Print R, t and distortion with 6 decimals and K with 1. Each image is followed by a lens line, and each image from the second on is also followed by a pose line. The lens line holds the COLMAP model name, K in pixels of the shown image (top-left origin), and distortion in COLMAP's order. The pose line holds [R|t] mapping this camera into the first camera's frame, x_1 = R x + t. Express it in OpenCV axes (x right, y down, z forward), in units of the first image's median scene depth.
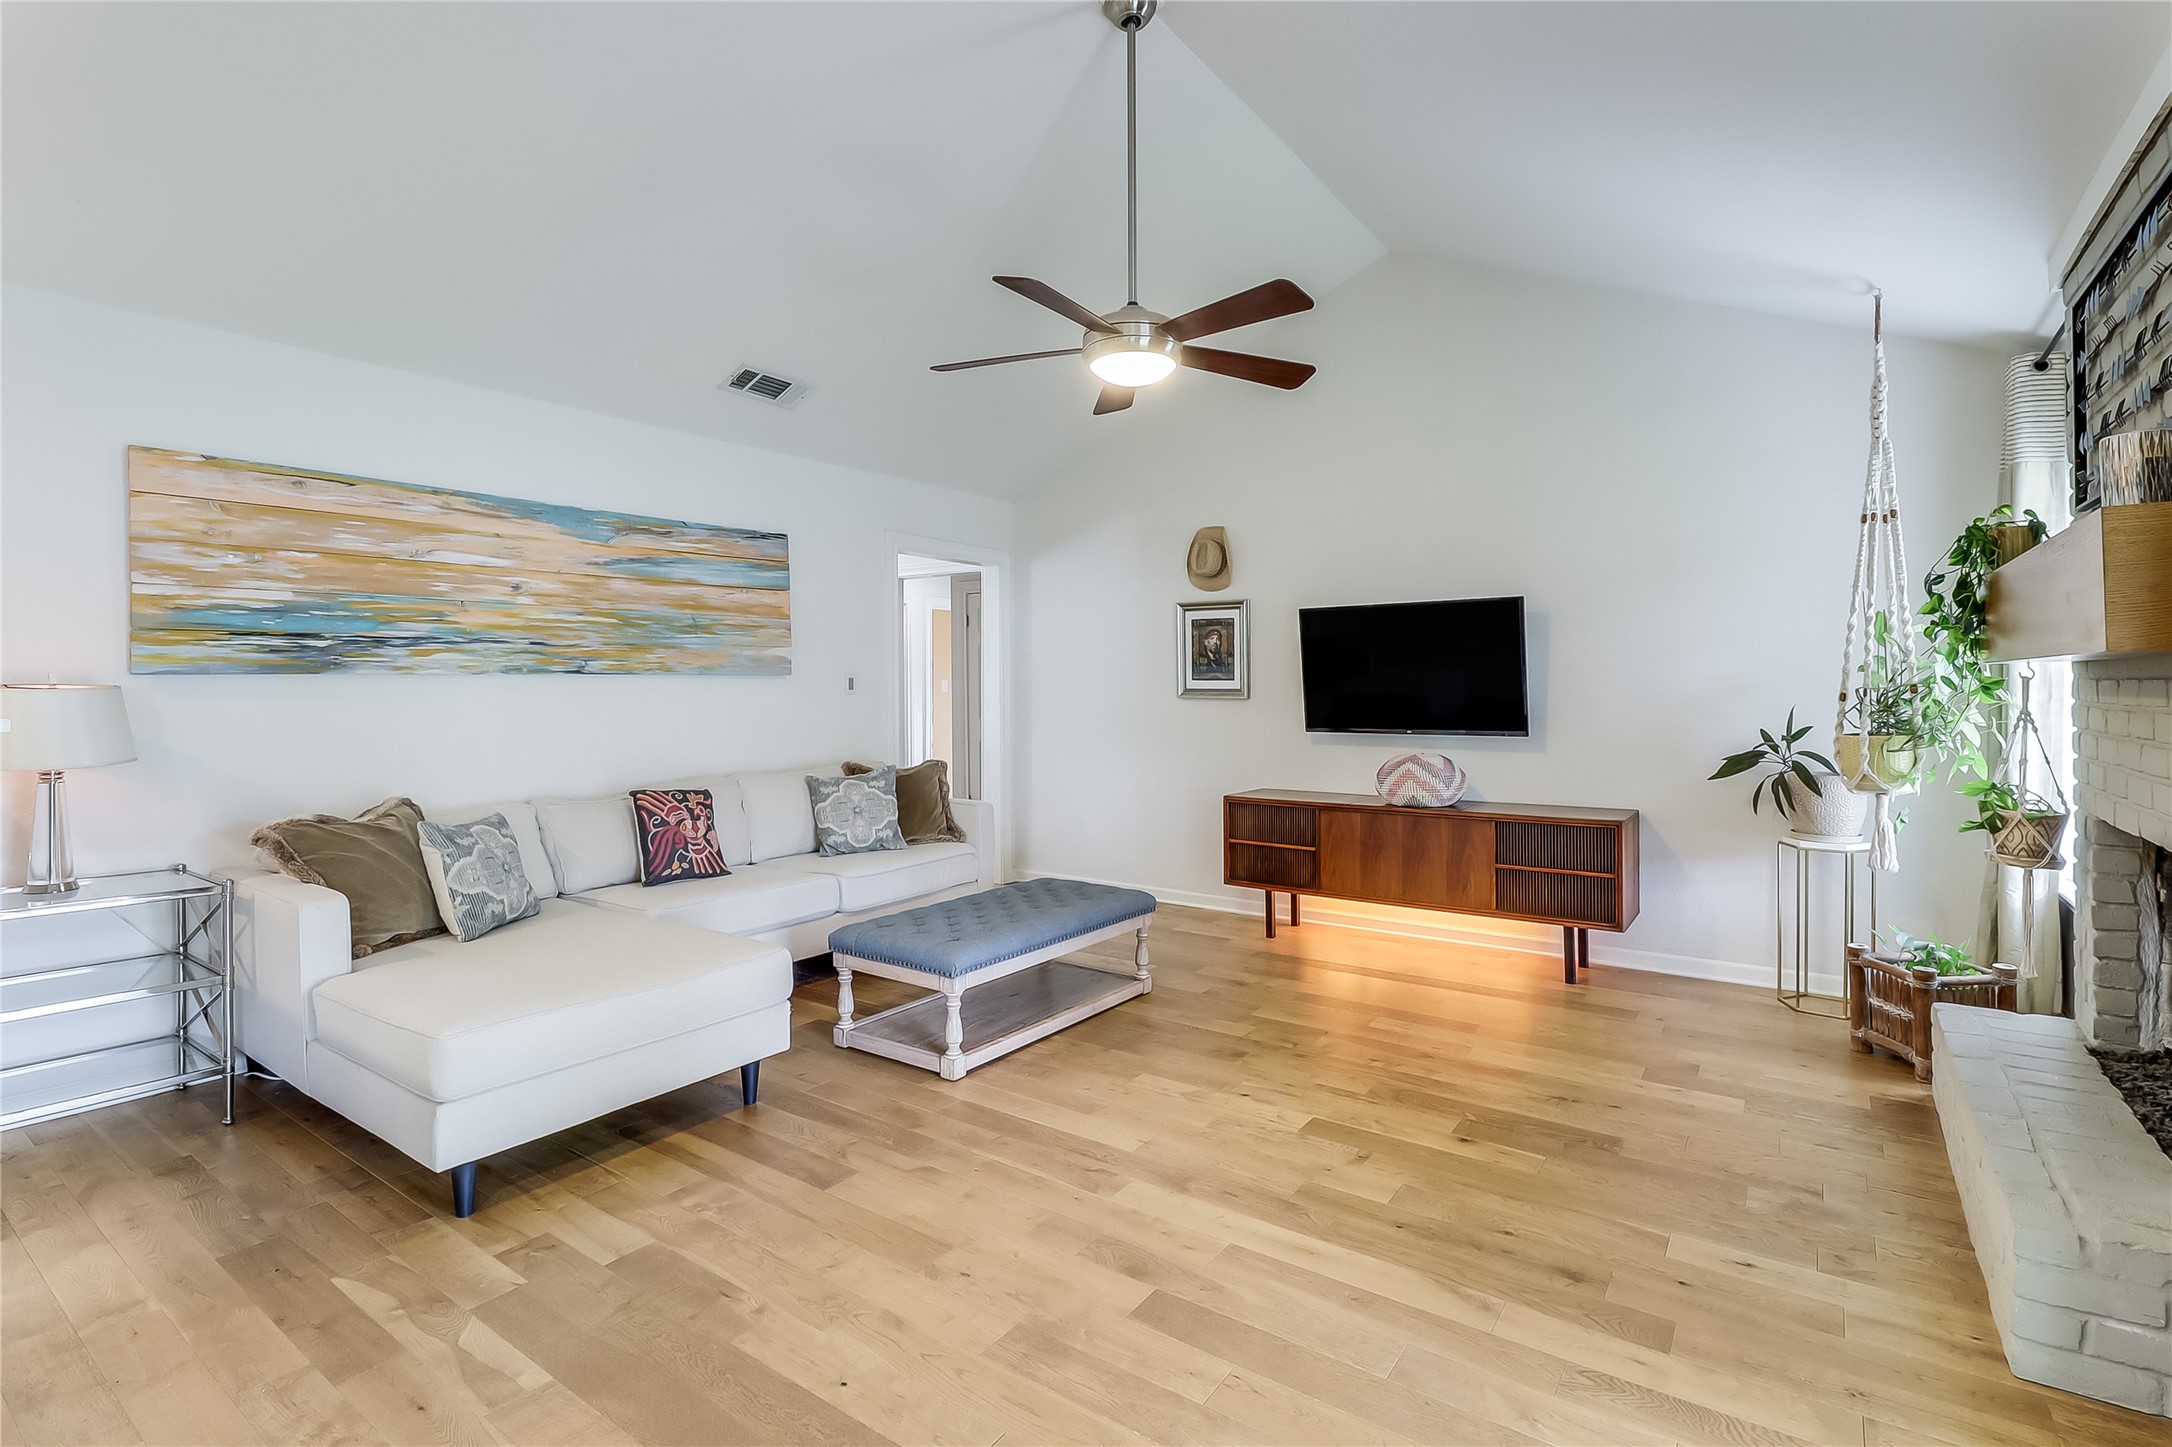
lens RADIAL K [[1005.7, 0, 1085.2], [0, 1005.7, 694.5], [0, 0, 1]] dist [0.016374, -0.016301]
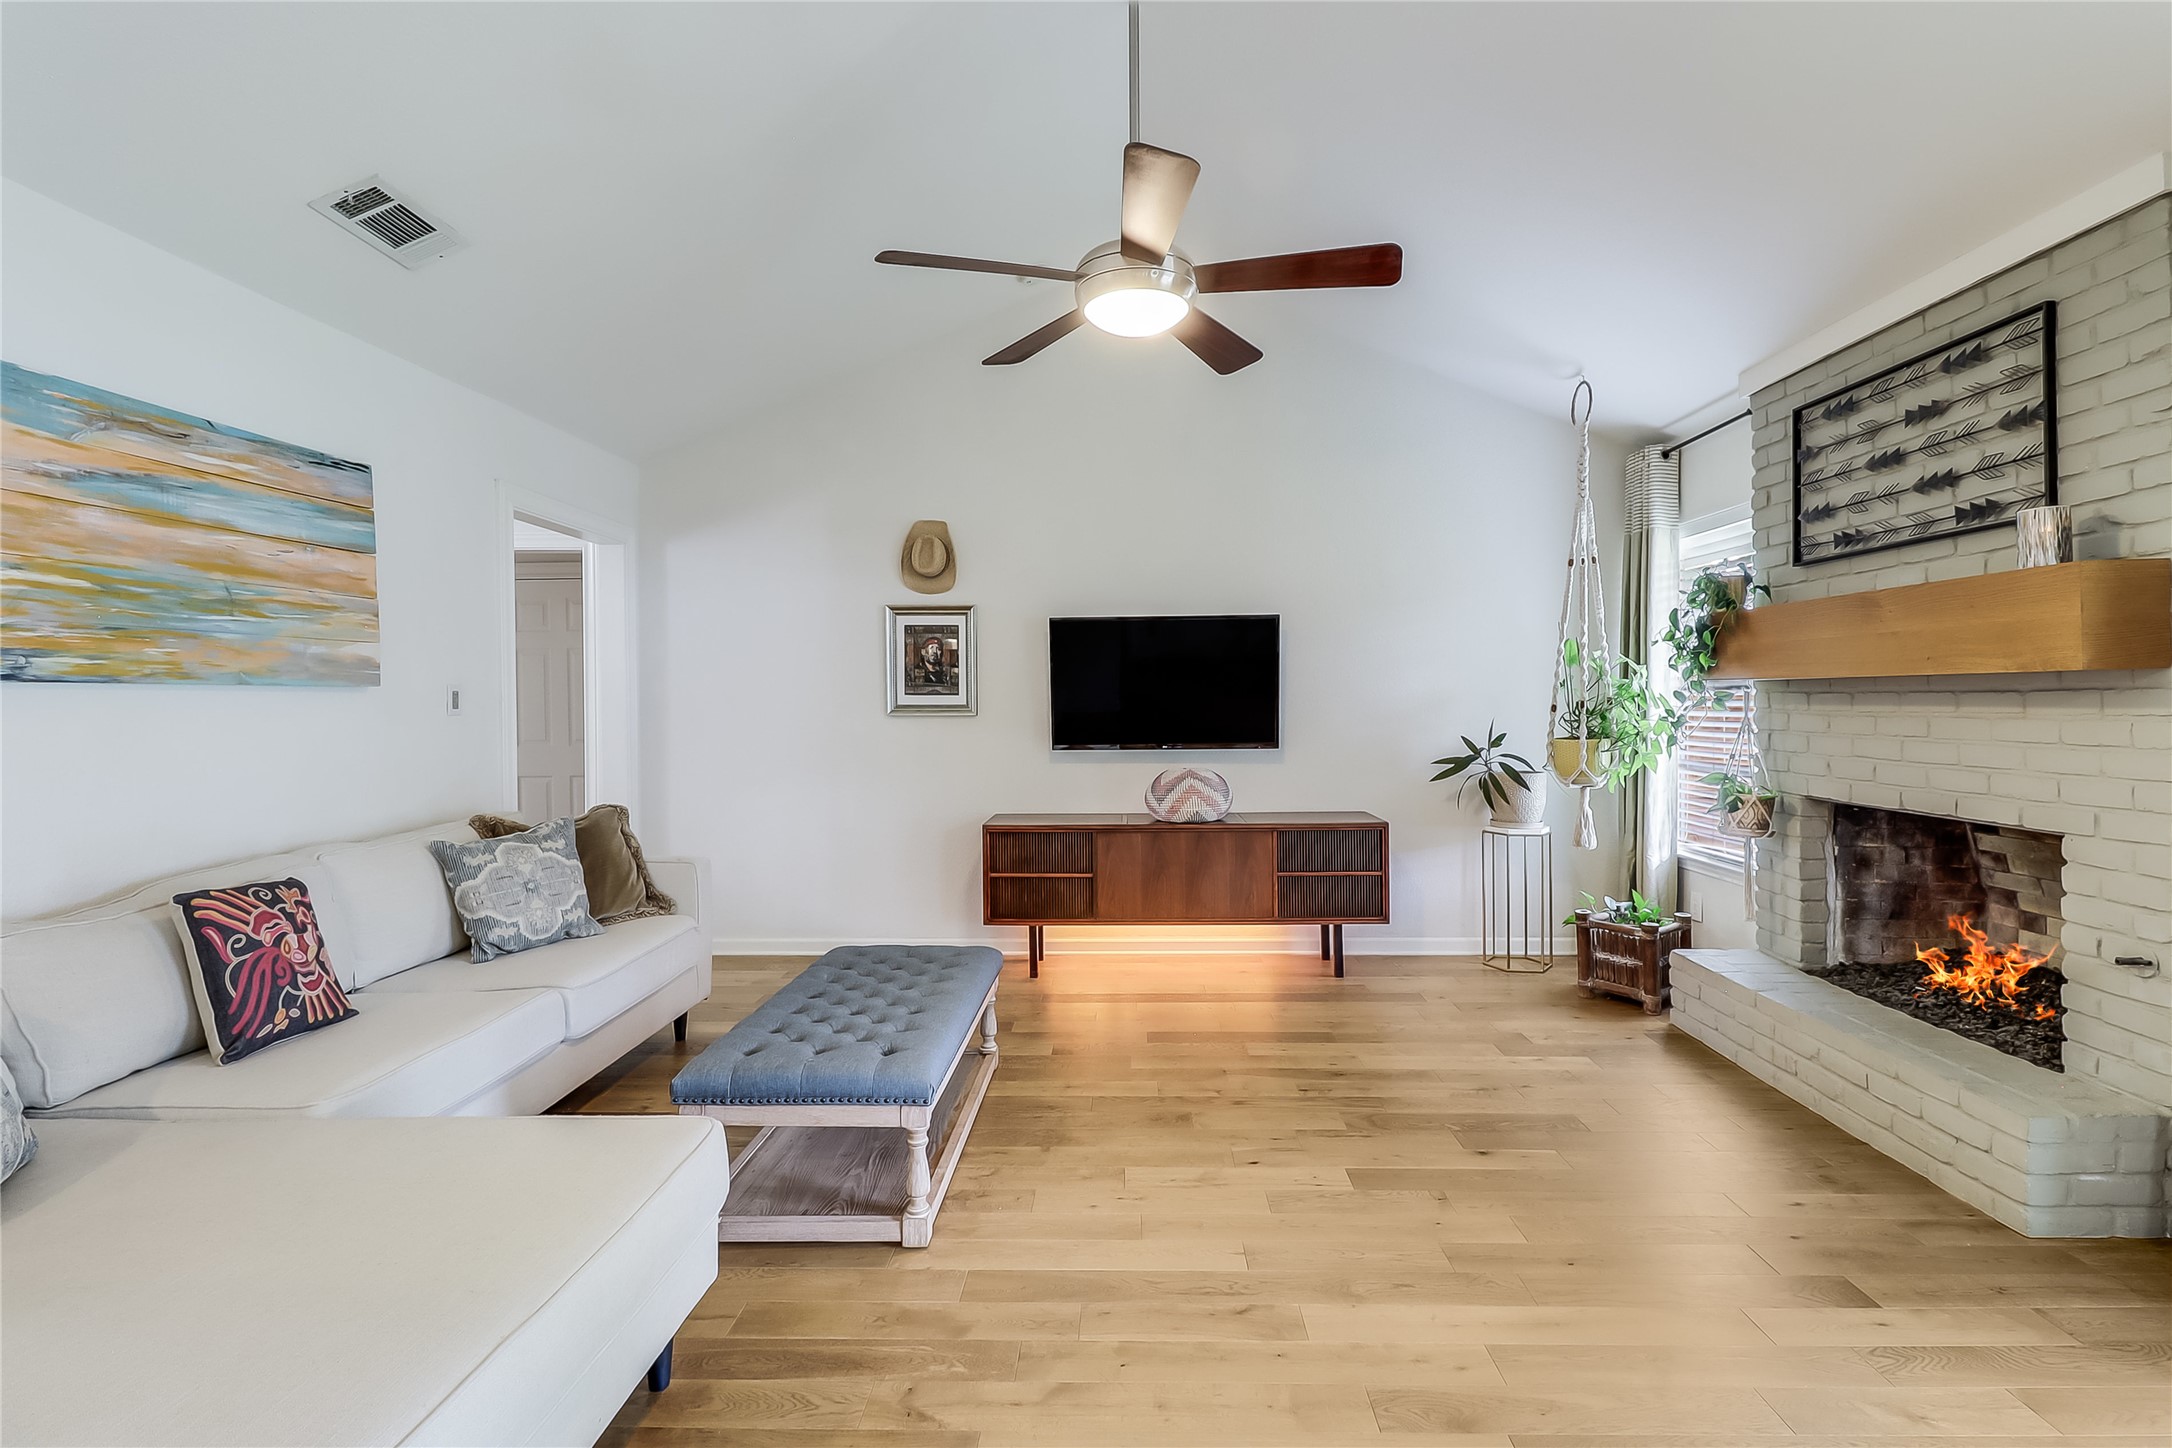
lens RADIAL K [[1007.3, 0, 1090.0], [0, 1007.3, 714.4], [0, 0, 1]] dist [0.021949, -0.016039]
pose [[0.830101, -0.010099, 0.557522, -0.312715], [0.008259, 0.999949, 0.005816, -0.001580], [-0.557552, -0.000224, 0.830142, 0.238667]]
